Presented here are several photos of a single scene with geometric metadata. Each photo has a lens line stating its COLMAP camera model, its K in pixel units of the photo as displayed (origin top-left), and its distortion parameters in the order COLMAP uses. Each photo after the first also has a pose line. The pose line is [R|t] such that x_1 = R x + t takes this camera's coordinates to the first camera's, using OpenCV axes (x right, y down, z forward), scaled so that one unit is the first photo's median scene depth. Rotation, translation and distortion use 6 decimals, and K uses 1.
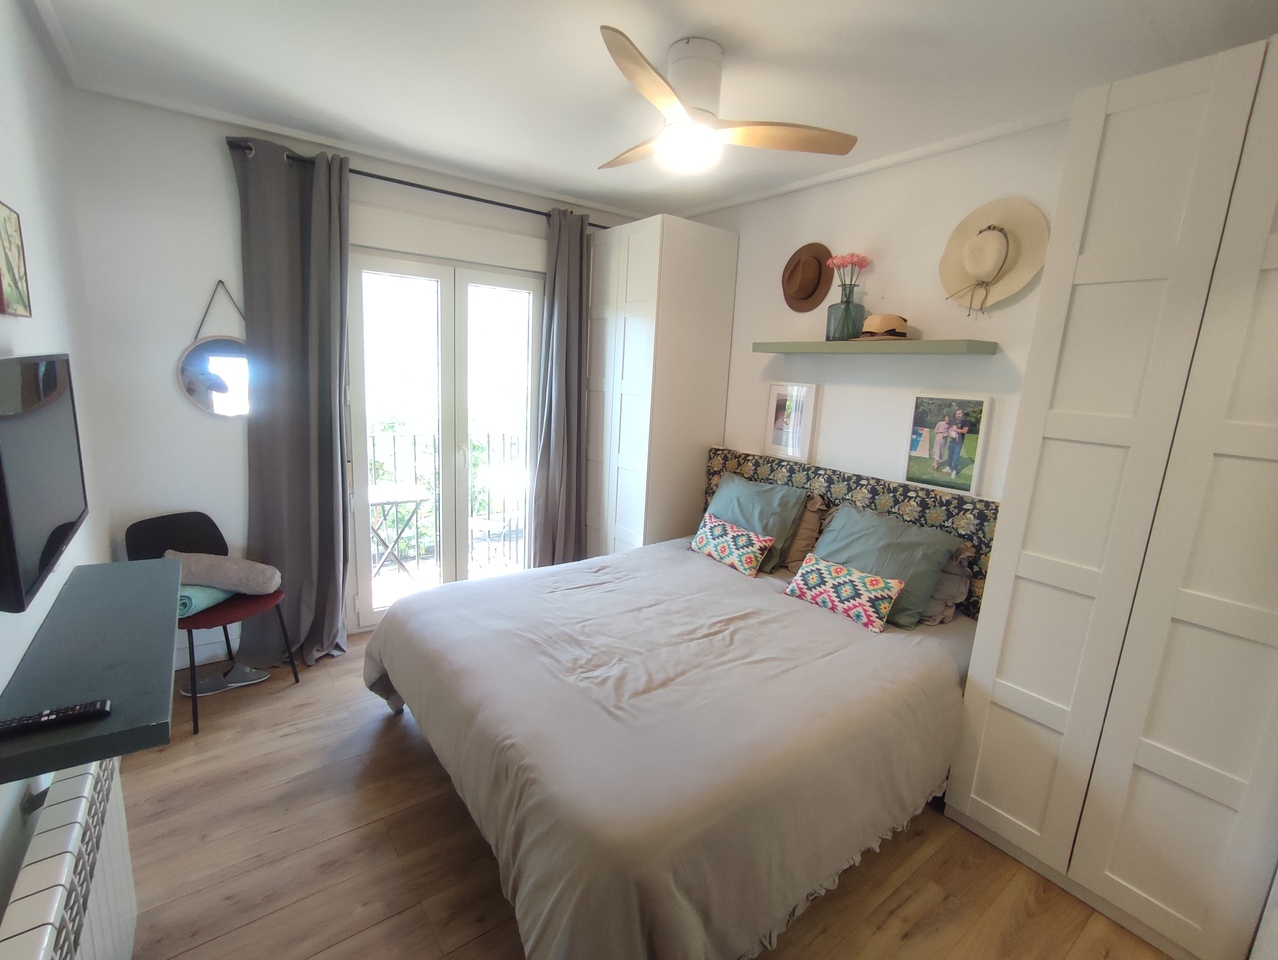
lens RADIAL K [[578.2, 0, 631.9], [0, 578.2, 482.4], [0, 0, 1]] dist [-0.035445, 0.020712]
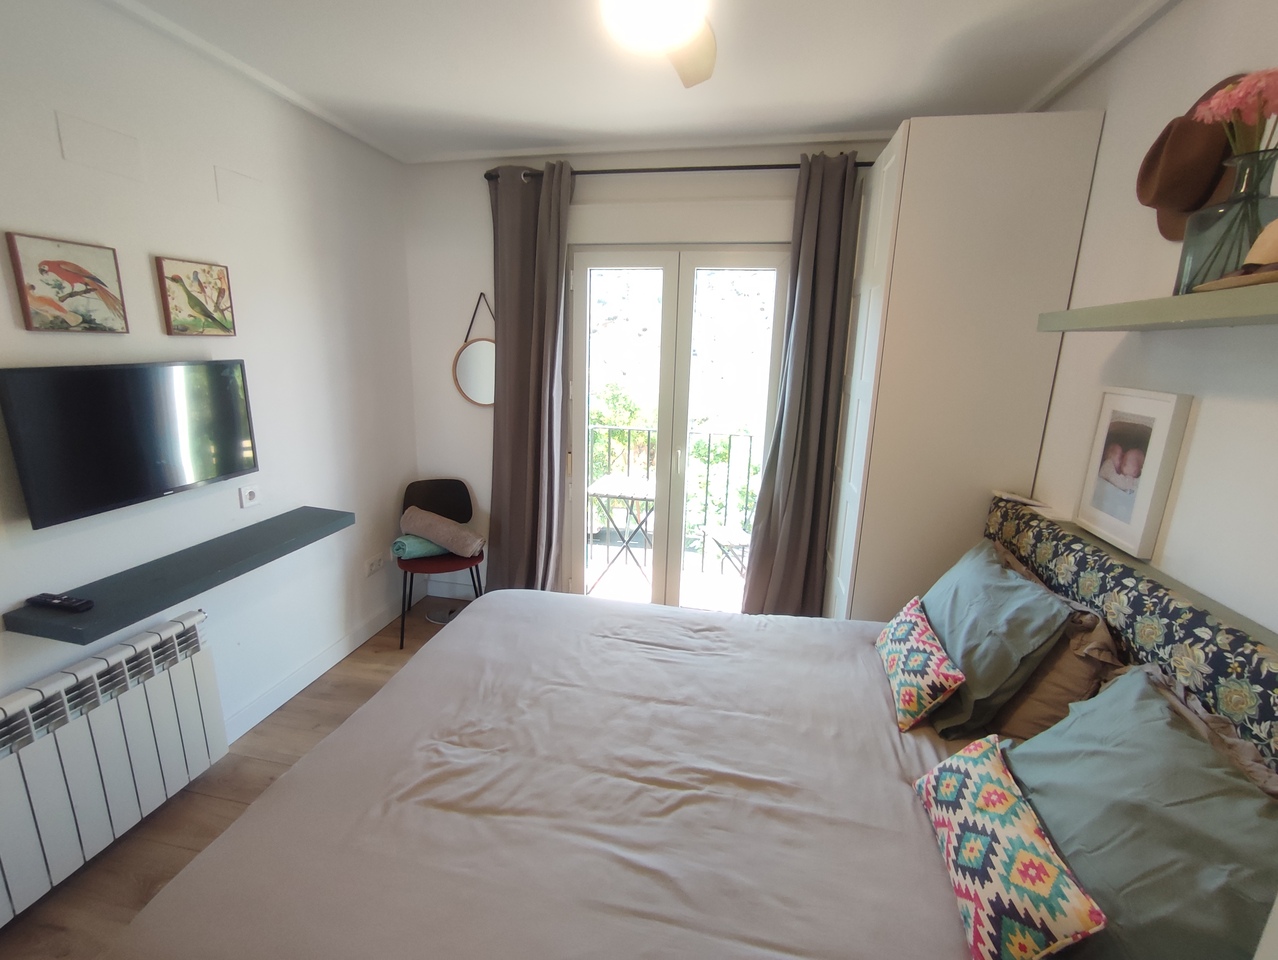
lens RADIAL K [[577.0, 0, 631.3], [0, 577.0, 482.3], [0, 0, 1]] dist [-0.045490, 0.031092]
pose [[0.667899, 0.142003, -0.730579, 0.426360], [-0.134162, 0.988520, 0.069488, -0.083963], [0.732060, 0.051605, 0.679283, 0.426866]]
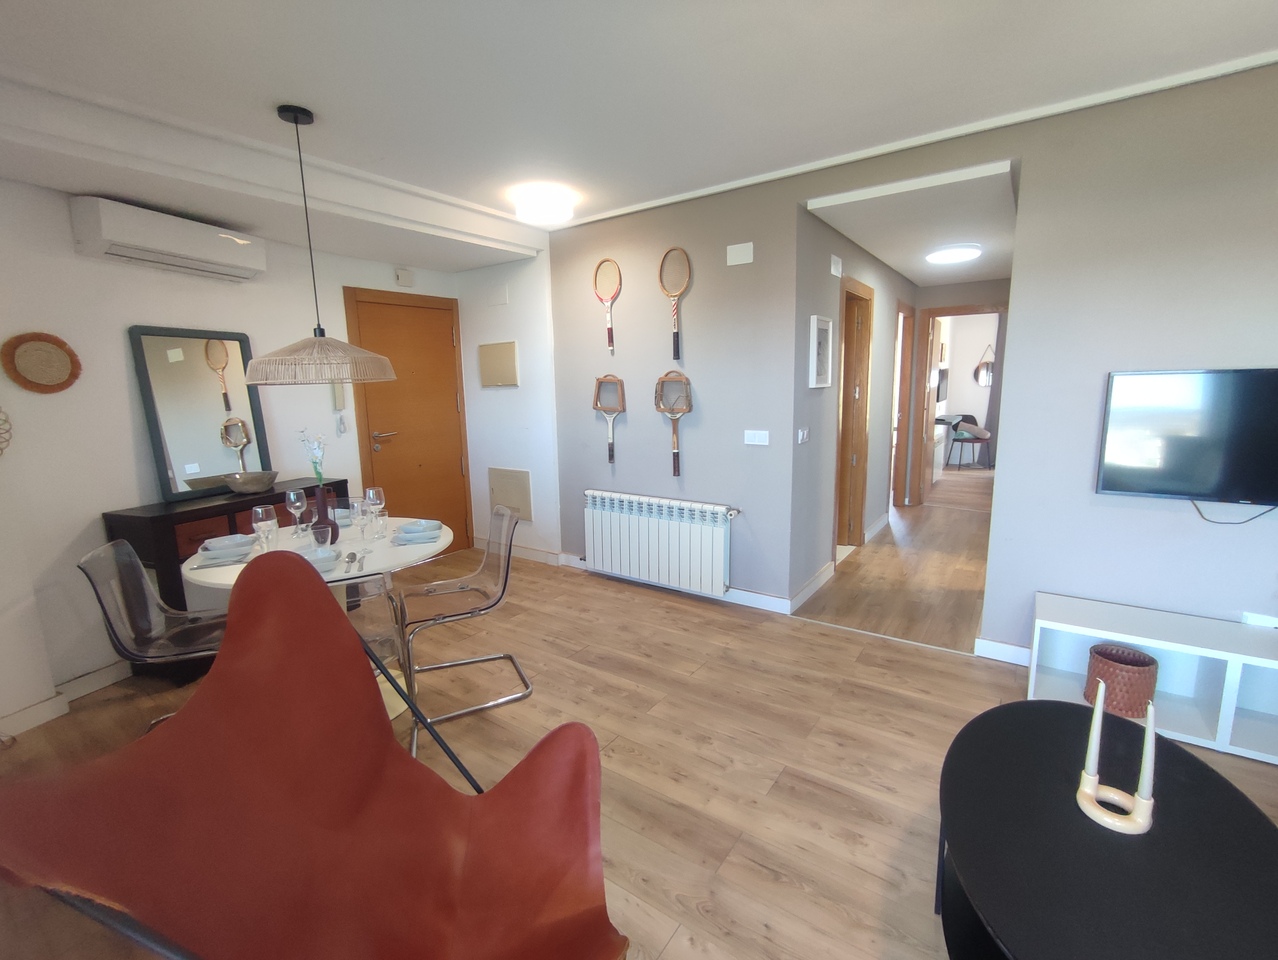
lens RADIAL K [[579.2, 0, 630.1], [0, 579.2, 479.7], [0, 0, 1]] dist [-0.055415, 0.039023]
pose [[0.315403, 0.103556, -0.943291, 2.304619], [-0.146586, 0.987414, 0.059386, 0.630031], [0.937568, 0.119543, 0.326613, -2.502227]]
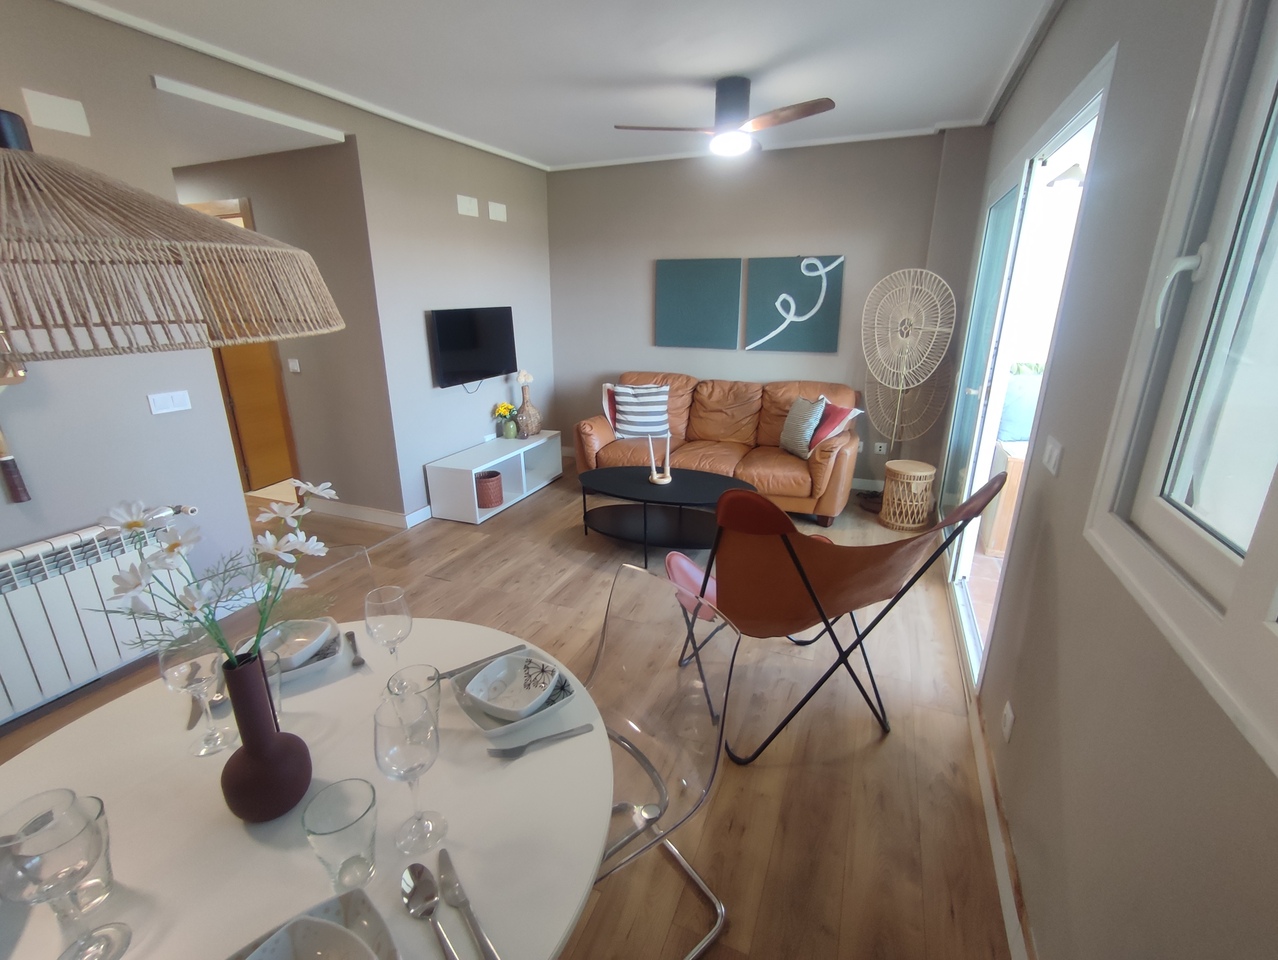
lens RADIAL K [[577.0, 0, 631.3], [0, 577.0, 482.3], [0, 0, 1]] dist [-0.045490, 0.031092]
pose [[0.858763, -0.209647, 0.467519, 1.143466], [0.146246, 0.974794, 0.168489, 0.657895], [-0.491058, -0.076319, 0.867777, -3.129817]]
